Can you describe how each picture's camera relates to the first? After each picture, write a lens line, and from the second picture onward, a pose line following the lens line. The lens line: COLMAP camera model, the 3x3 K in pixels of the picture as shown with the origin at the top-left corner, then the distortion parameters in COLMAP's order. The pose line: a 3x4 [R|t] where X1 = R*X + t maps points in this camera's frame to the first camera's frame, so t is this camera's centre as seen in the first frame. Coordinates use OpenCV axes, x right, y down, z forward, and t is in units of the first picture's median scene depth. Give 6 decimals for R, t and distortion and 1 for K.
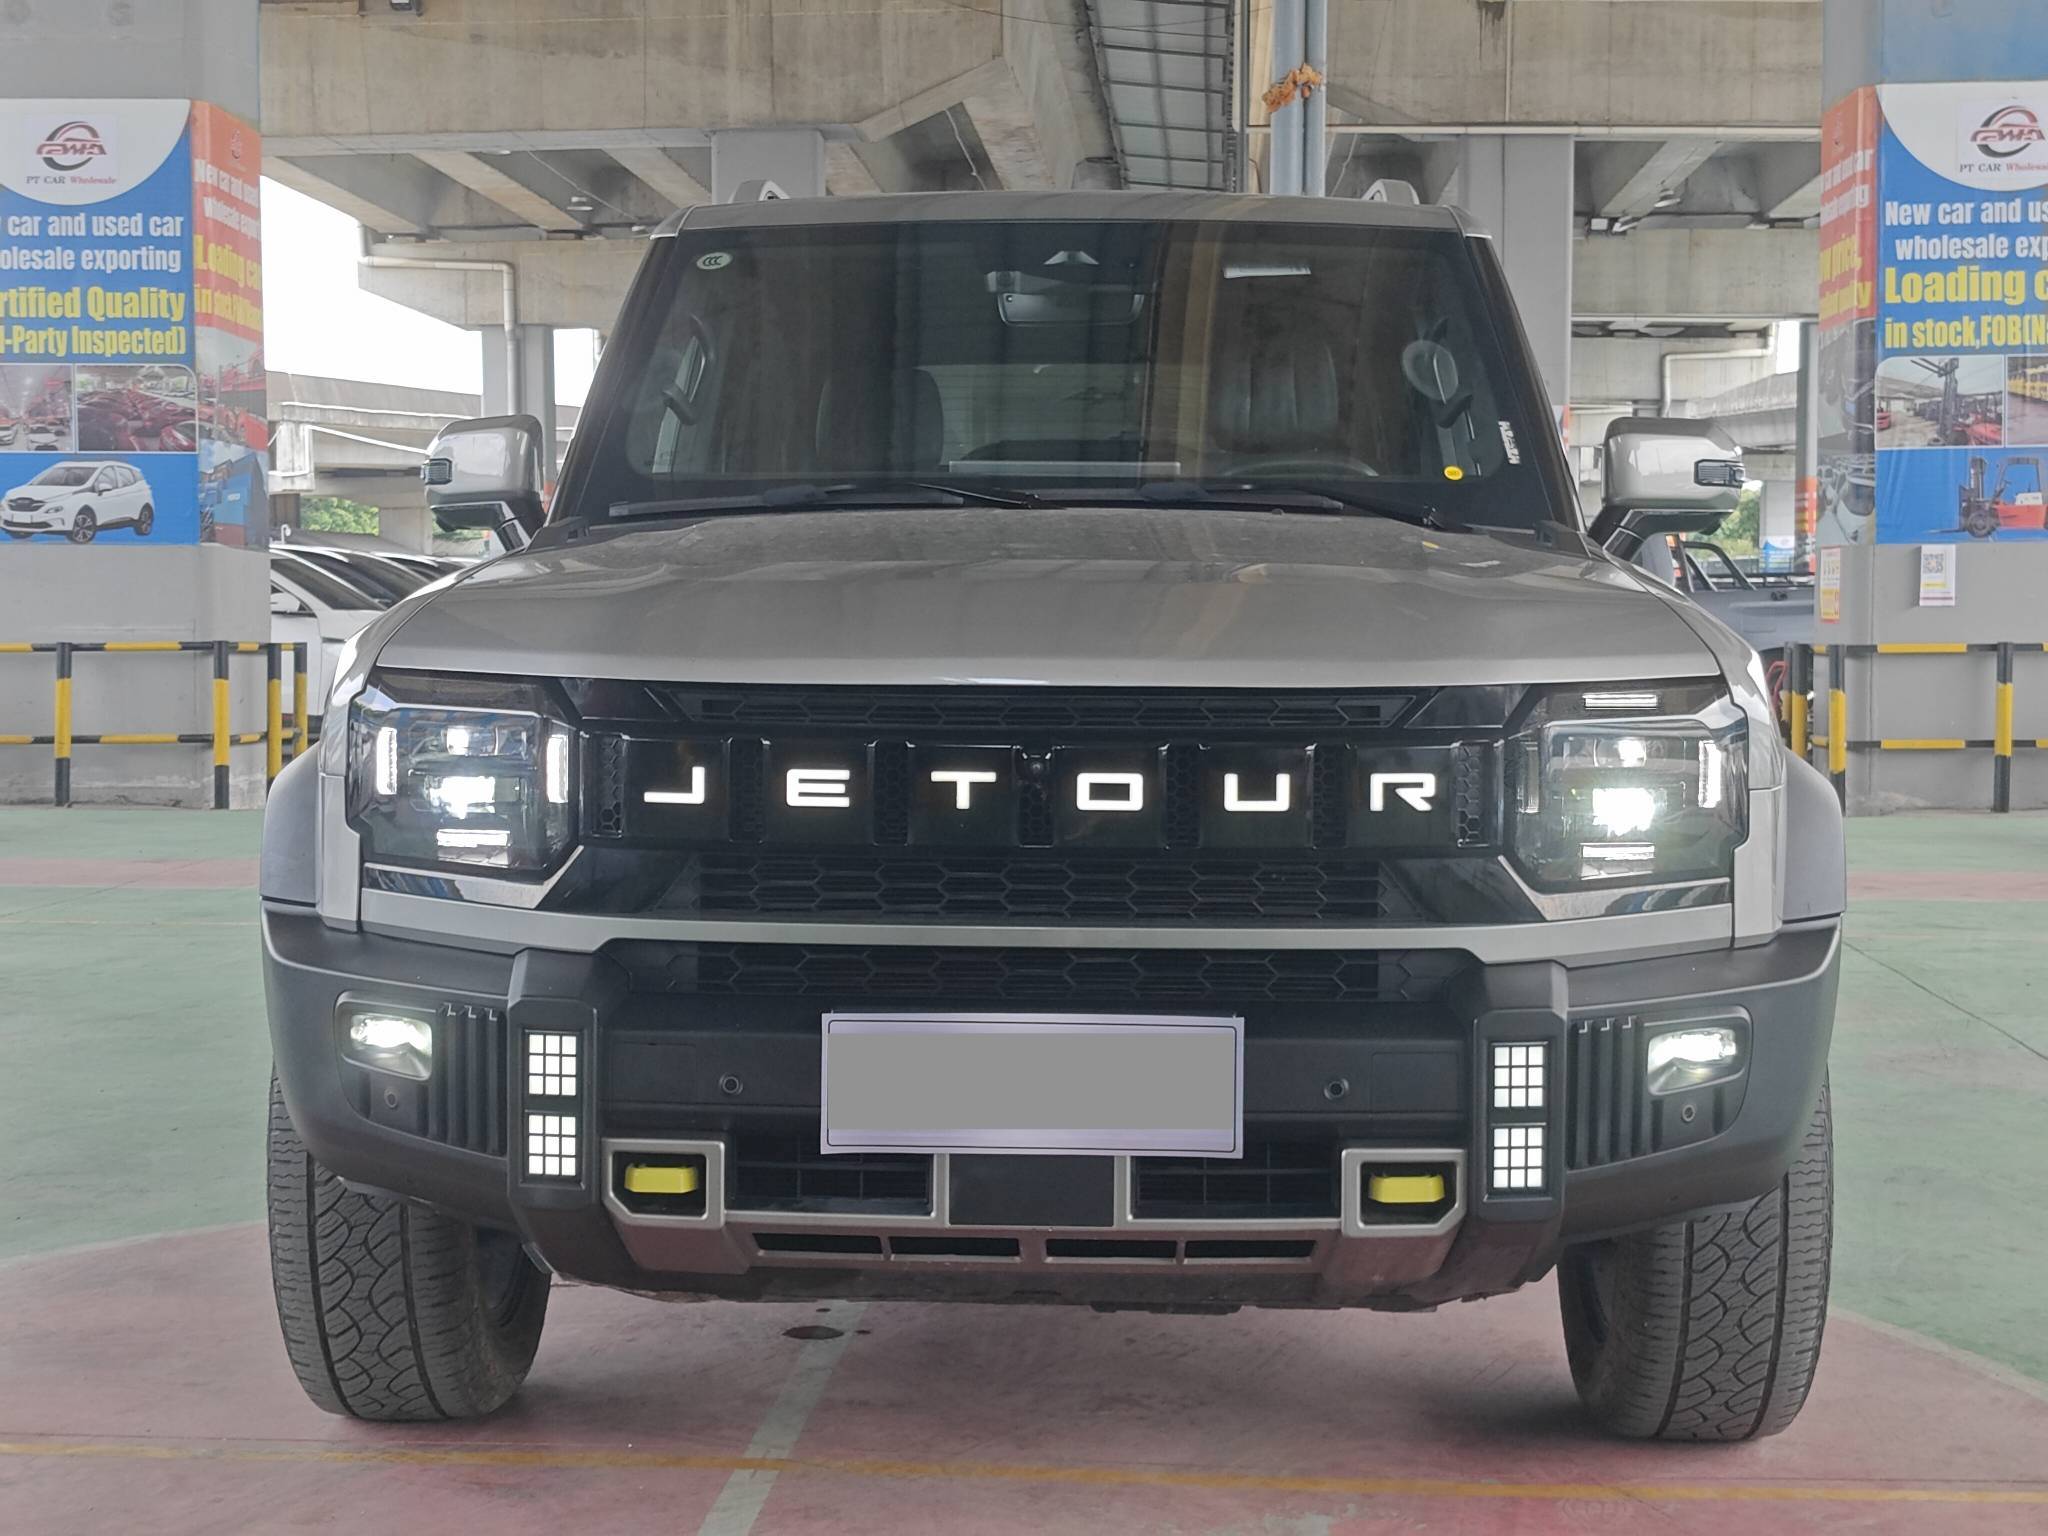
lens RADIAL K [[3147.1, 0, 1024.0], [0, 3147.1, 768.0], [0, 0, 1]] dist [0.263257, -0.925225]
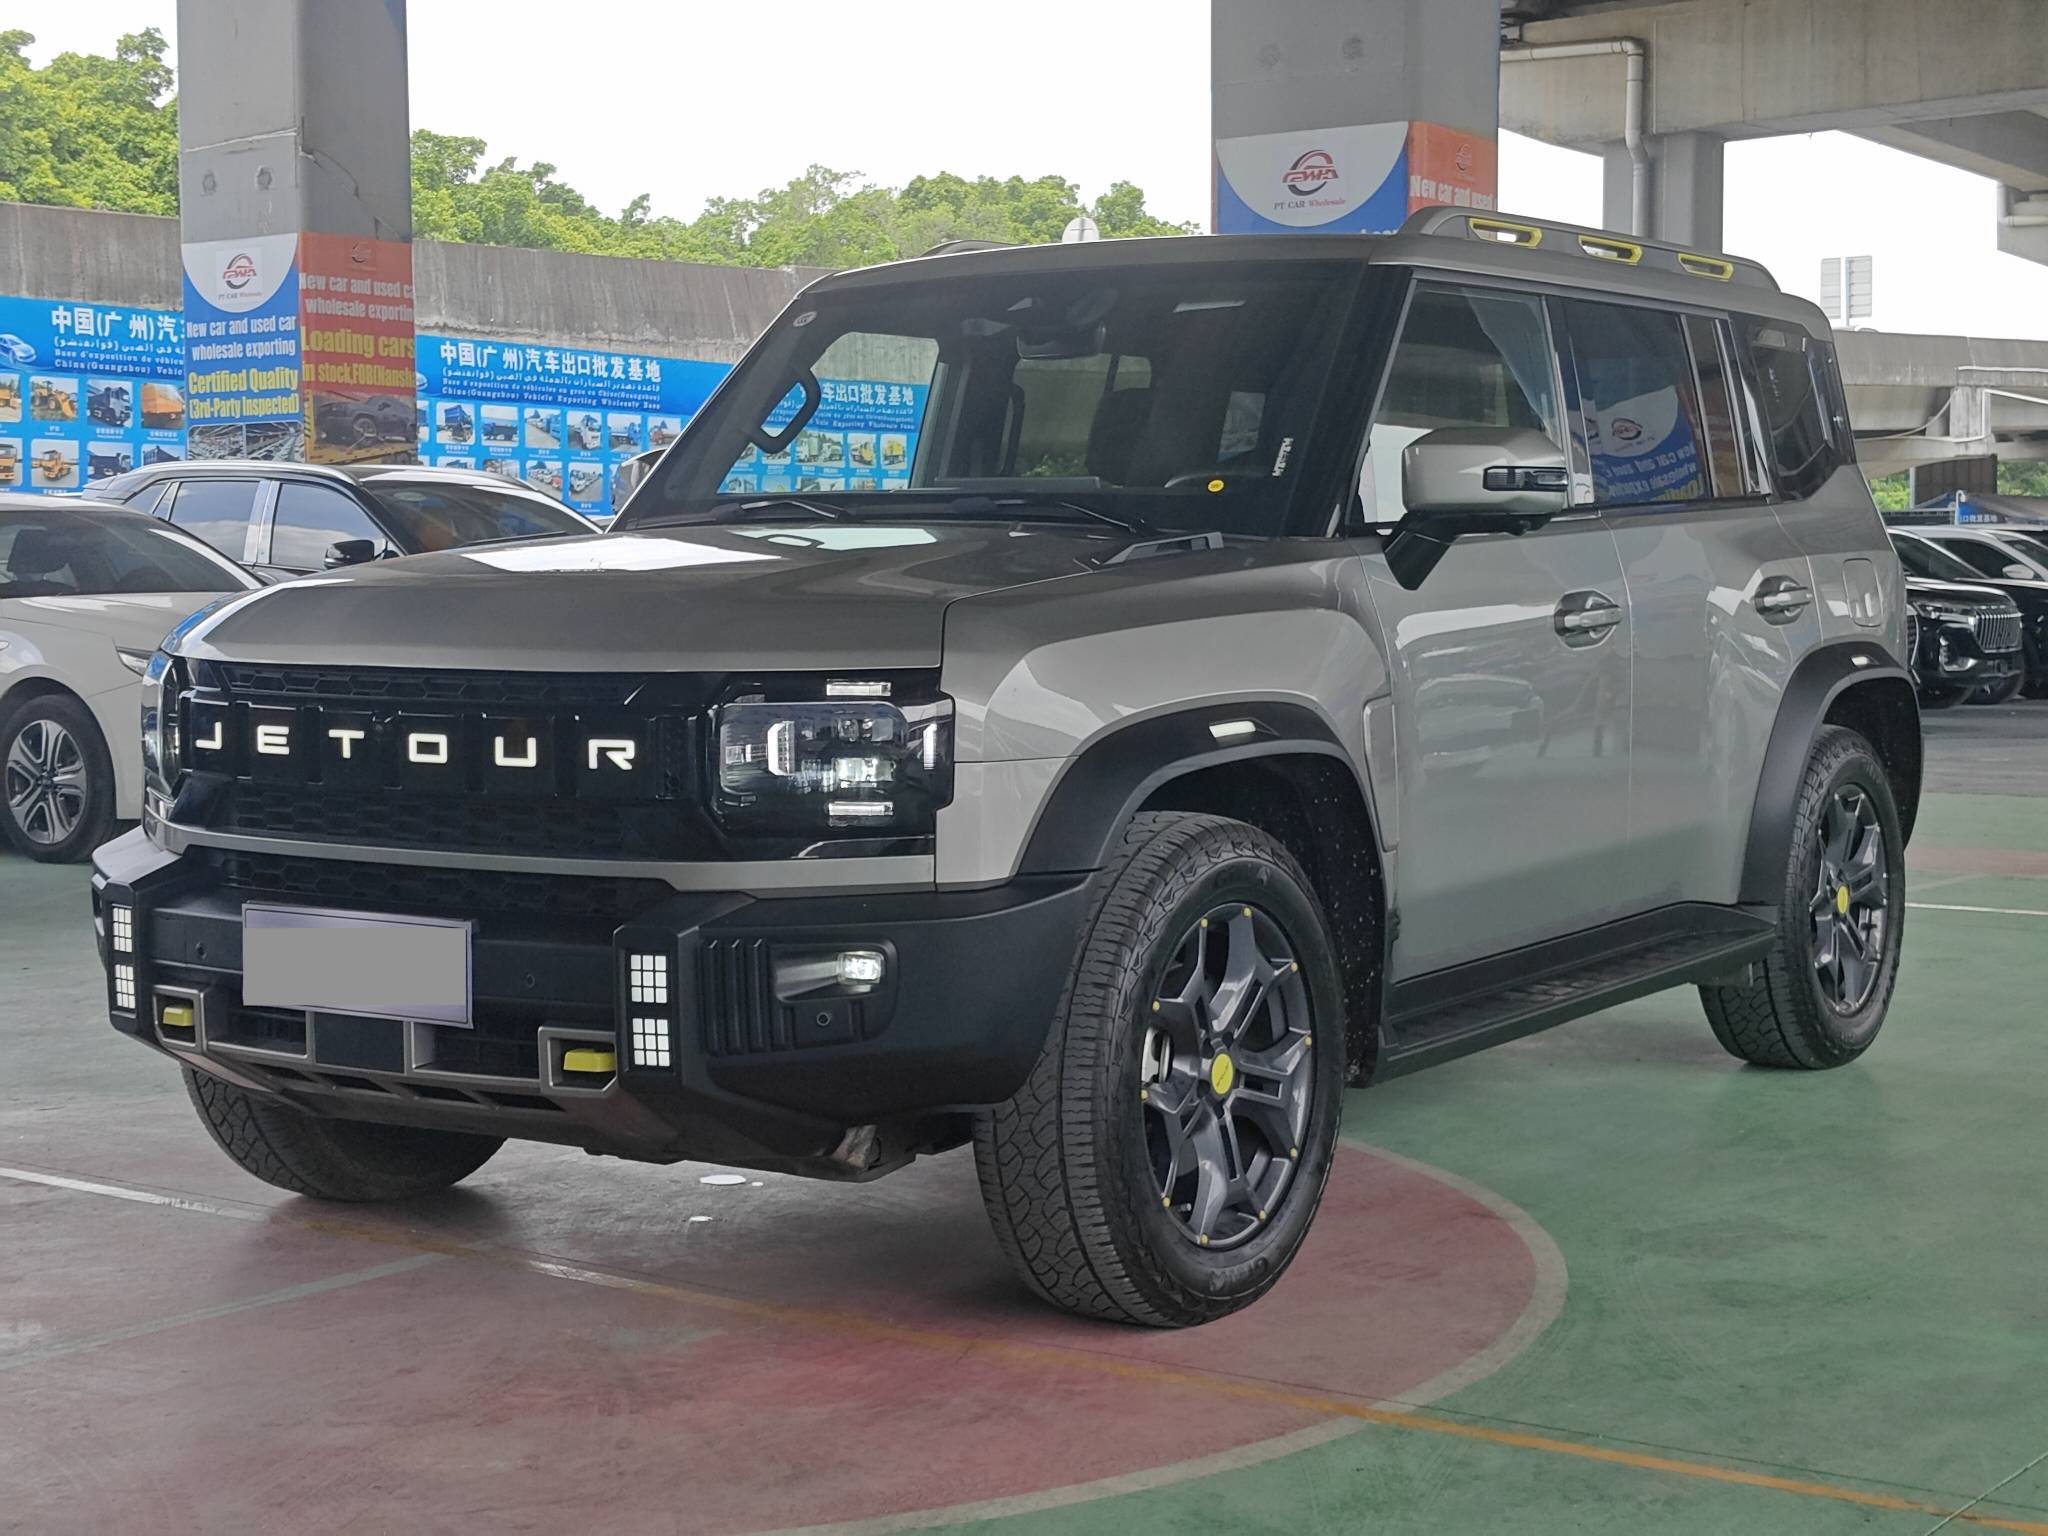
lens RADIAL K [[3147.1, 0, 1024.0], [0, 3147.1, 768.0], [0, 0, 1]] dist [0.263257, -0.925225]
pose [[0.855118, 0.029133, -0.517614, 0.926639], [-0.023630, 0.999572, 0.017222, -0.012915], [0.517894, -0.002496, 0.855441, -0.011344]]
